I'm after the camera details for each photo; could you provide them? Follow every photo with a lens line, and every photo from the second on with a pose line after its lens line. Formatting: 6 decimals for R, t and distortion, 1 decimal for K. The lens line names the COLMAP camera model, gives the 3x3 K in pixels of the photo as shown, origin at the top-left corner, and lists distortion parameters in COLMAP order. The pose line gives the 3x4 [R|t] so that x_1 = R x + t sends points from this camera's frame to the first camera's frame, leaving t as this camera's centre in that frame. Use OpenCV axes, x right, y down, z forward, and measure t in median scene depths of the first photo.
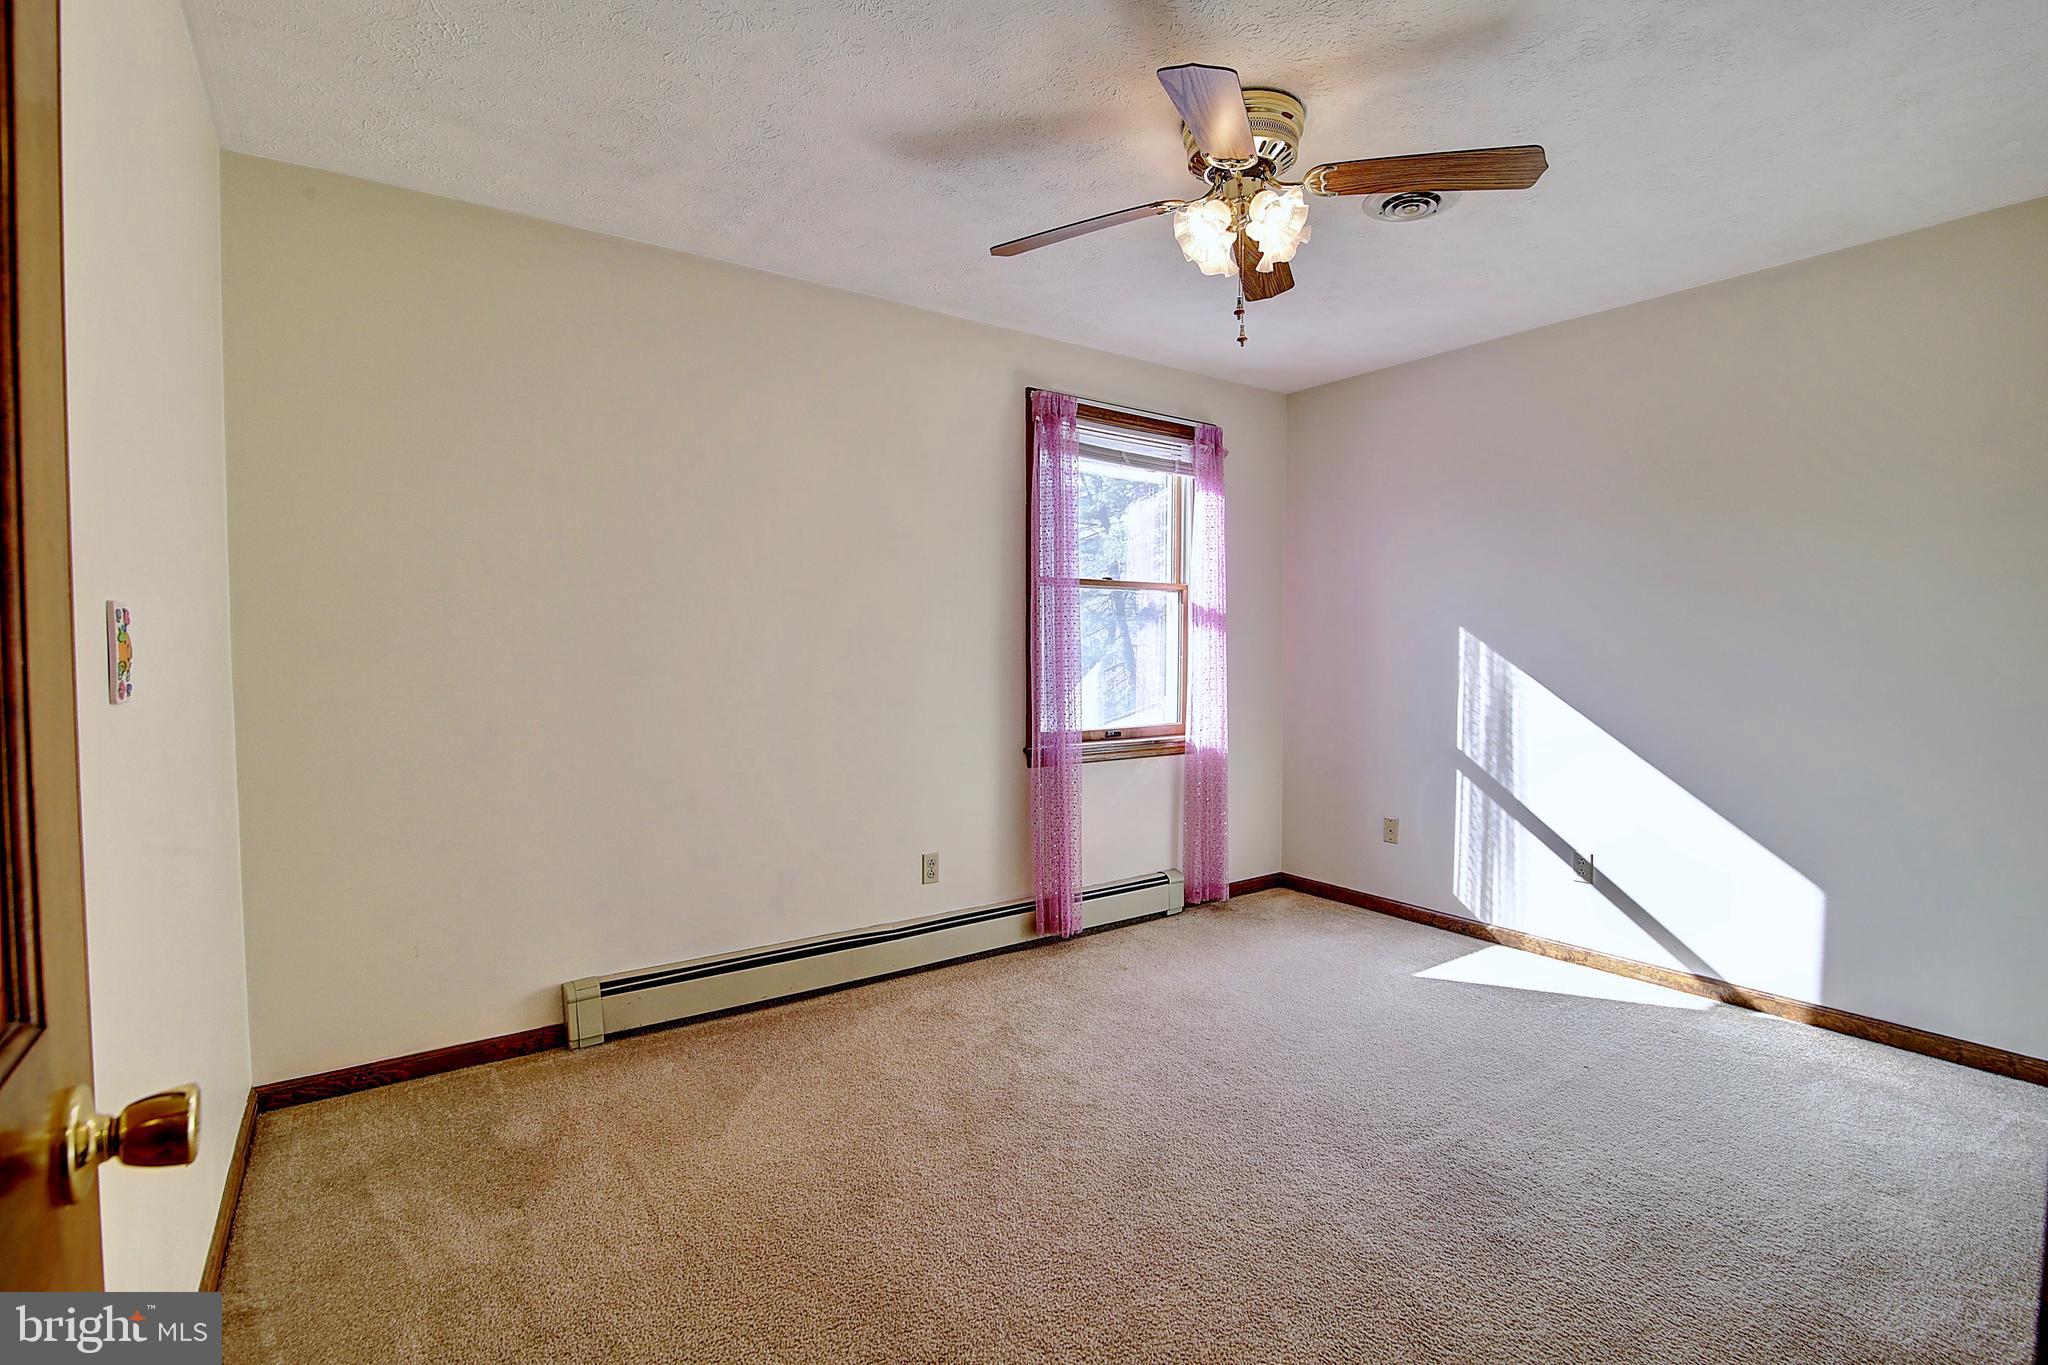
lens RADIAL K [[948.2, 0, 1023.4], [0, 948.2, 686.1], [0, 0, 1]] dist [-0.017305, -0.000023]
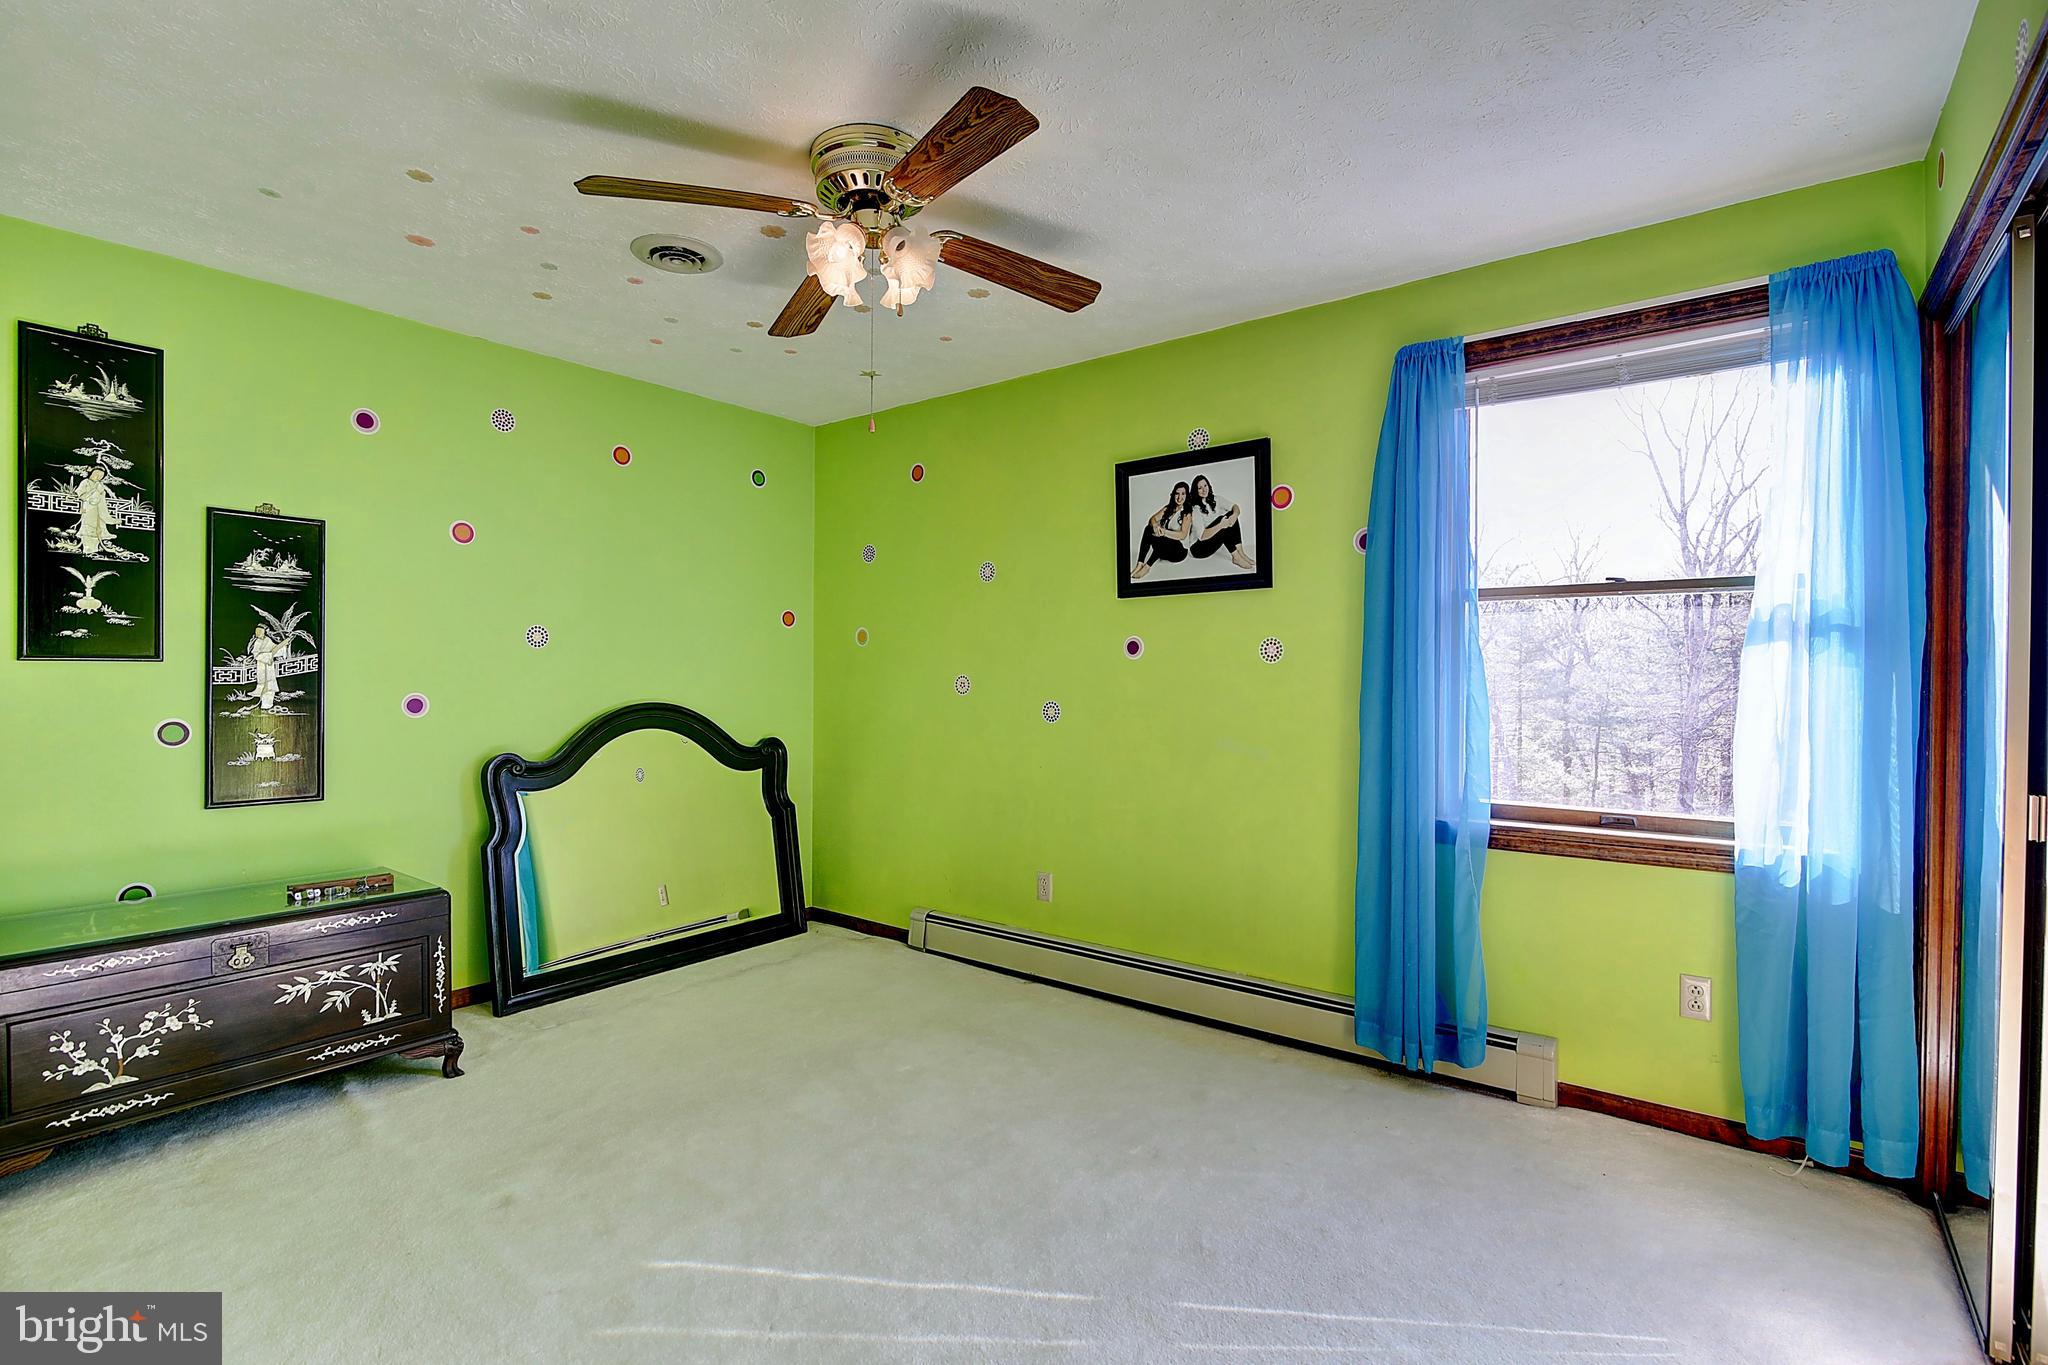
lens RADIAL K [[948.2, 0, 1023.4], [0, 948.2, 686.1], [0, 0, 1]] dist [-0.017305, -0.000023]
pose [[0.314582, 0.014288, -0.949123, 0.627564], [-0.041779, 0.999126, 0.001194, -0.025426], [0.948310, 0.039277, 0.314904, 0.450307]]
